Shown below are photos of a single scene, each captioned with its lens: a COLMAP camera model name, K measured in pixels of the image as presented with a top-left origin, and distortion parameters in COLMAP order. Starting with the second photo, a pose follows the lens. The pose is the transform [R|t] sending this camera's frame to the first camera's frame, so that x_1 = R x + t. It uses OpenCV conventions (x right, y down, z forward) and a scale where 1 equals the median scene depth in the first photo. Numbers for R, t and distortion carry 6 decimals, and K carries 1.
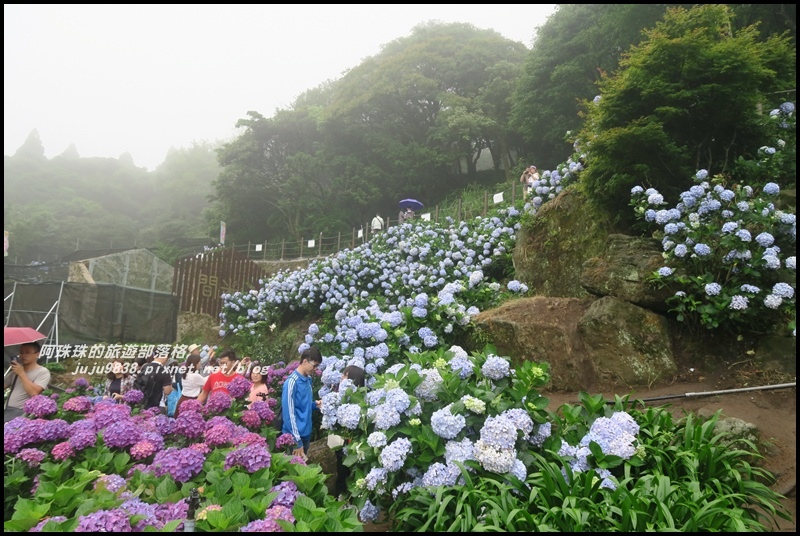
lens RADIAL K [[544.3, 0, 400.0], [0, 544.3, 268.0], [0, 0, 1]] dist [-0.021550, 0.002660]
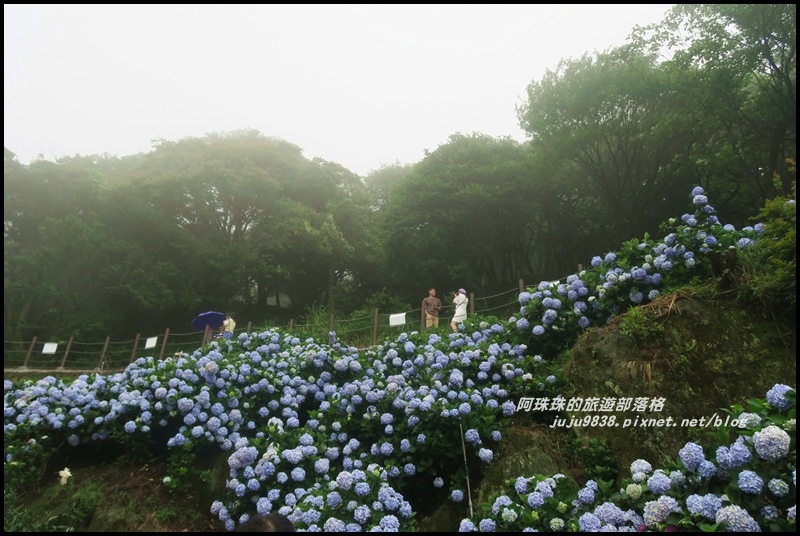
lens RADIAL K [[544.3, 0, 400.0], [0, 544.3, 268.0], [0, 0, 1]] dist [-0.021550, 0.002660]
pose [[0.847012, 0.241848, 0.473371, -0.241772], [-0.089578, 0.942713, -0.321353, 0.060953], [-0.523971, 0.229786, 0.820154, 0.399420]]
